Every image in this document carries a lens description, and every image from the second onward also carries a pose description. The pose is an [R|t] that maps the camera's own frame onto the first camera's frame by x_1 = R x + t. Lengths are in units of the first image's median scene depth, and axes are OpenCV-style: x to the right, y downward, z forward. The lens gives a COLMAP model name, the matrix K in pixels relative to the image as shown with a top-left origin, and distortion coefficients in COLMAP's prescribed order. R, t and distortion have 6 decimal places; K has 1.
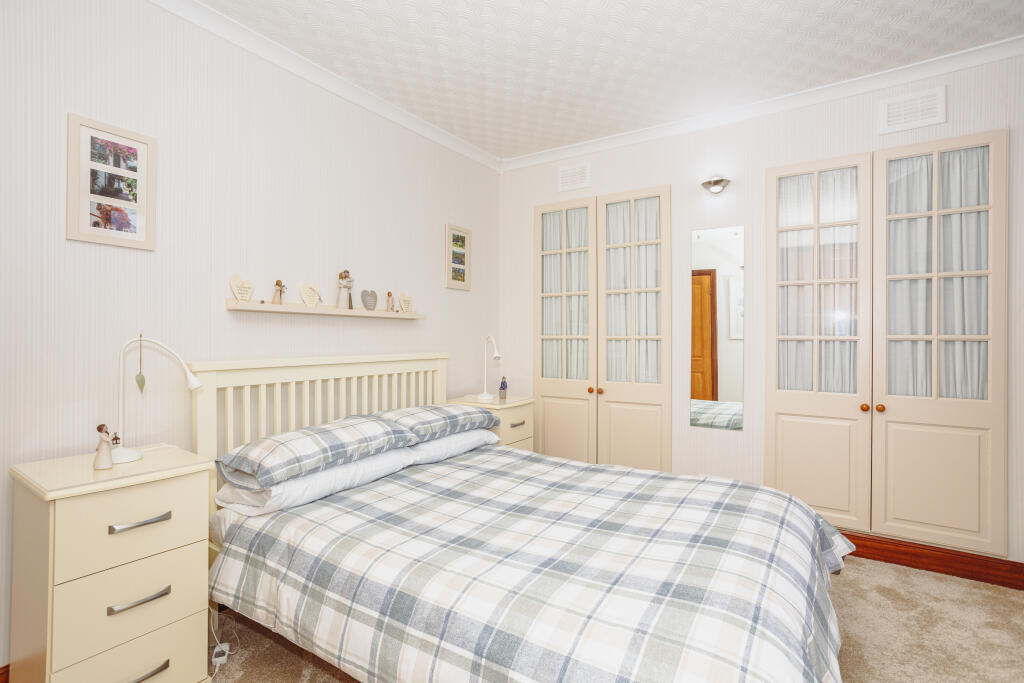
lens RADIAL K [[500.1, 0, 507.2], [0, 500.1, 342.1], [0, 0, 1]] dist [-0.012637, 0.001064]
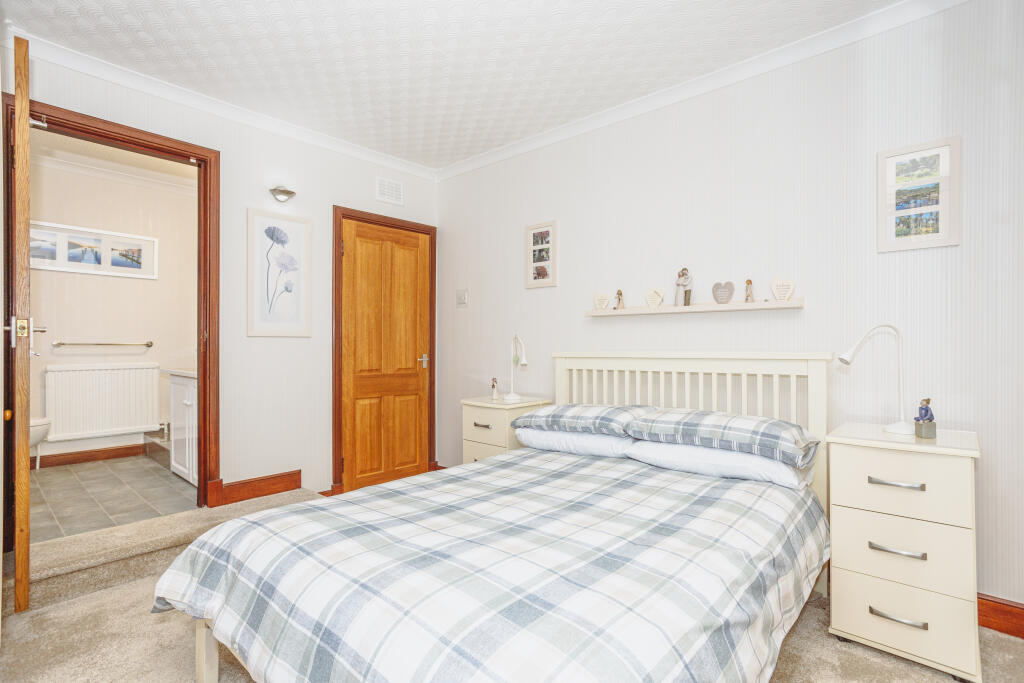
lens RADIAL K [[500.1, 0, 507.2], [0, 500.1, 342.1], [0, 0, 1]] dist [-0.012637, 0.001064]
pose [[-0.137670, -0.011948, -0.990406, 0.885961], [-0.006690, 0.999916, -0.011132, 0.026263], [0.990456, 0.005093, -0.137738, 0.937023]]
